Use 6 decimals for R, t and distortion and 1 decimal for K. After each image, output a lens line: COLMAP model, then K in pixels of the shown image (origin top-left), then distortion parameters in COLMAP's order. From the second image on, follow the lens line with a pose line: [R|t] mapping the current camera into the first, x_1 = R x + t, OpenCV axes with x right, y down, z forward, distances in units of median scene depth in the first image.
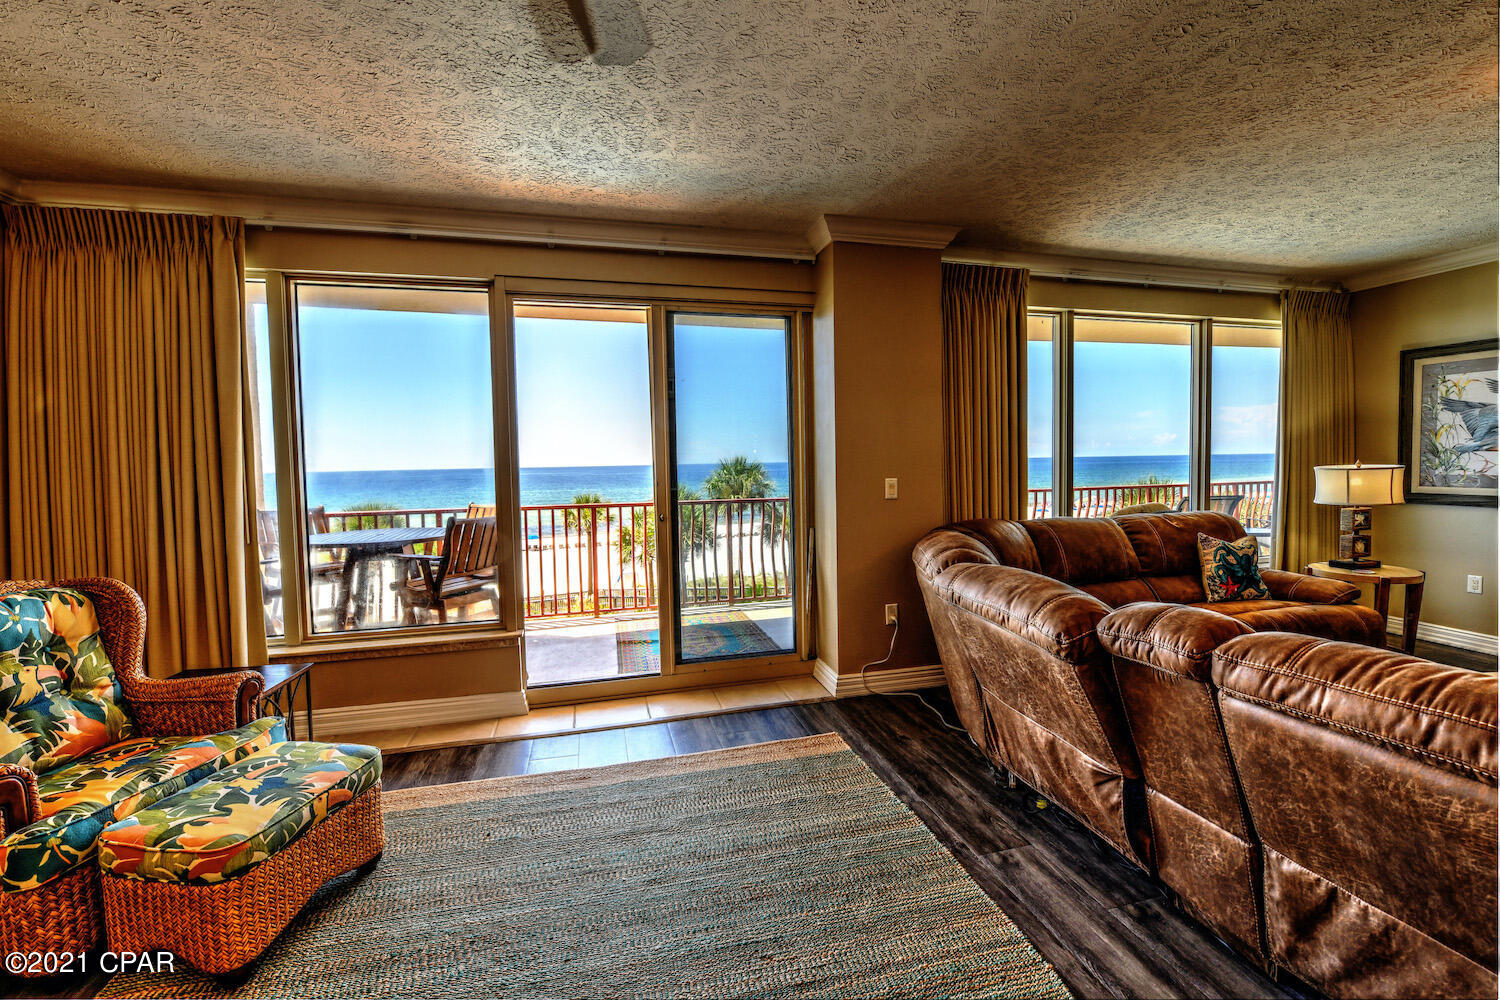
lens RADIAL K [[642.6, 0, 750.0], [0, 642.6, 500.0], [0, 0, 1]] dist [-0.013246, -0.000126]
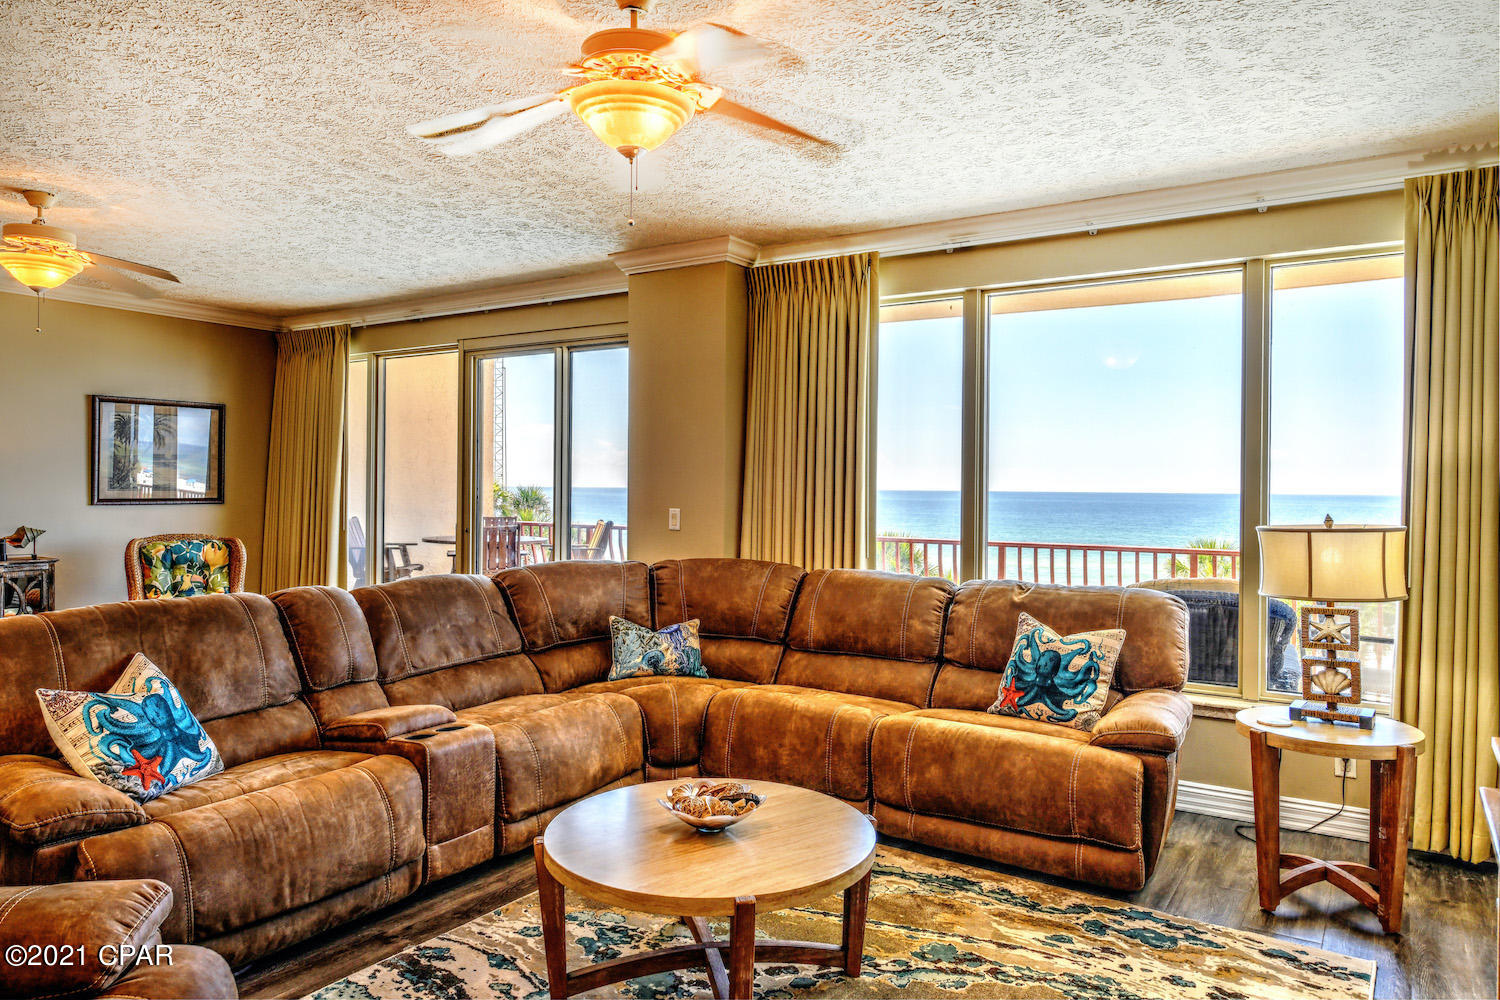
lens RADIAL K [[997.7, 0, 750.0], [0, 997.7, 500.0], [0, 0, 1]] dist [0.002179, 0.004307]
pose [[0.658651, 0.036980, -0.751540, 1.278144], [-0.063659, 0.997949, -0.006686, -0.039085], [0.749751, 0.052246, 0.659654, 0.096842]]
